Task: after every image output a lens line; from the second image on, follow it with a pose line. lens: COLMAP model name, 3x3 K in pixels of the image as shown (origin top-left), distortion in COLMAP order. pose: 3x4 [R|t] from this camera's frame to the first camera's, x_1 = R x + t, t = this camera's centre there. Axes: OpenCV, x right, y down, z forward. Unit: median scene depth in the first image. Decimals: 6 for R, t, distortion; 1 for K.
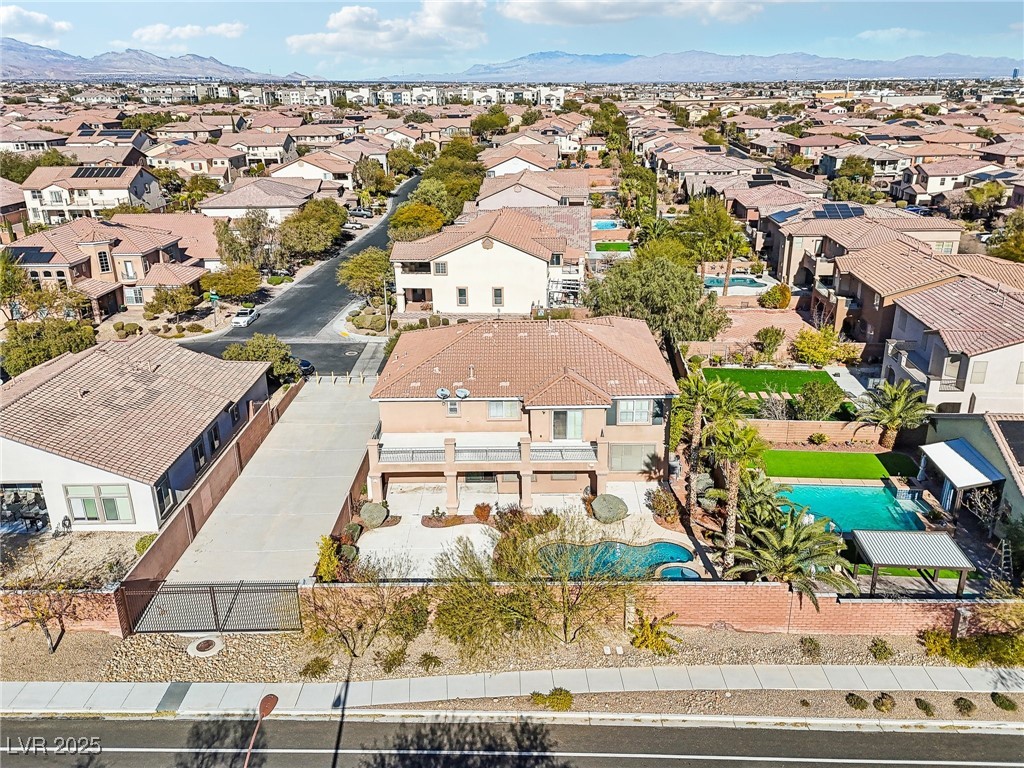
lens RADIAL K [[793.2, 0, 512.0], [0, 793.2, 384.0], [0, 0, 1]] dist [0.077609, -0.069559]
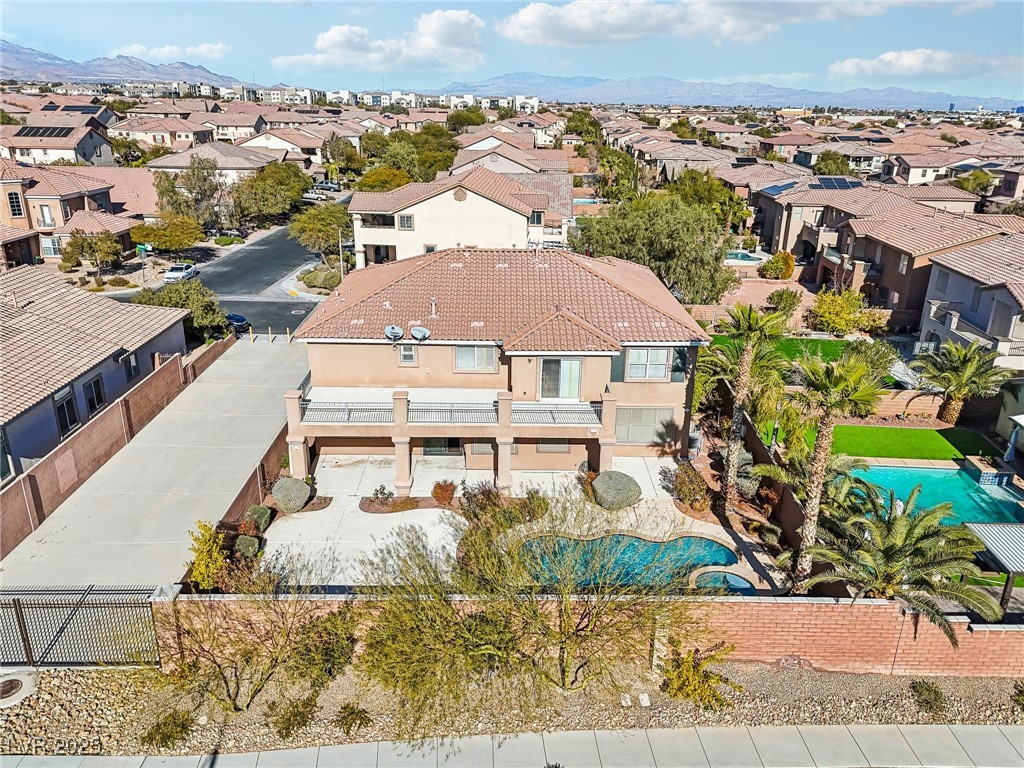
lens RADIAL K [[753.7, 0, 512.0], [0, 753.7, 384.0], [0, 0, 1]] dist [0.070514, -0.061281]
pose [[0.999060, 0.019461, 0.038737, -0.002389], [-0.019483, 0.999810, 0.000191, 0.045446], [-0.038725, -0.000946, 0.999249, 0.230312]]
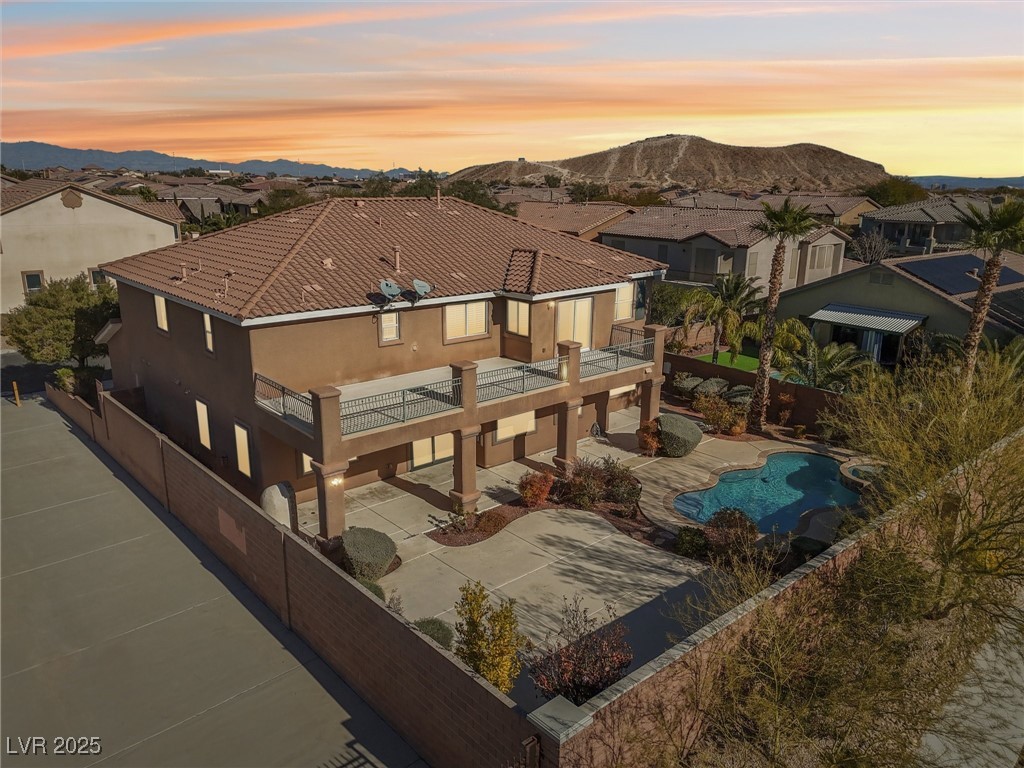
lens RADIAL K [[745.1, 0, 512.0], [0, 745.1, 384.0], [0, 0, 1]] dist [0.032114, 0.000672]
pose [[0.738044, -0.156597, 0.656329, -0.276900], [0.210982, 0.977482, -0.004027, 0.069246], [-0.640919, 0.141445, 0.754464, 0.473075]]
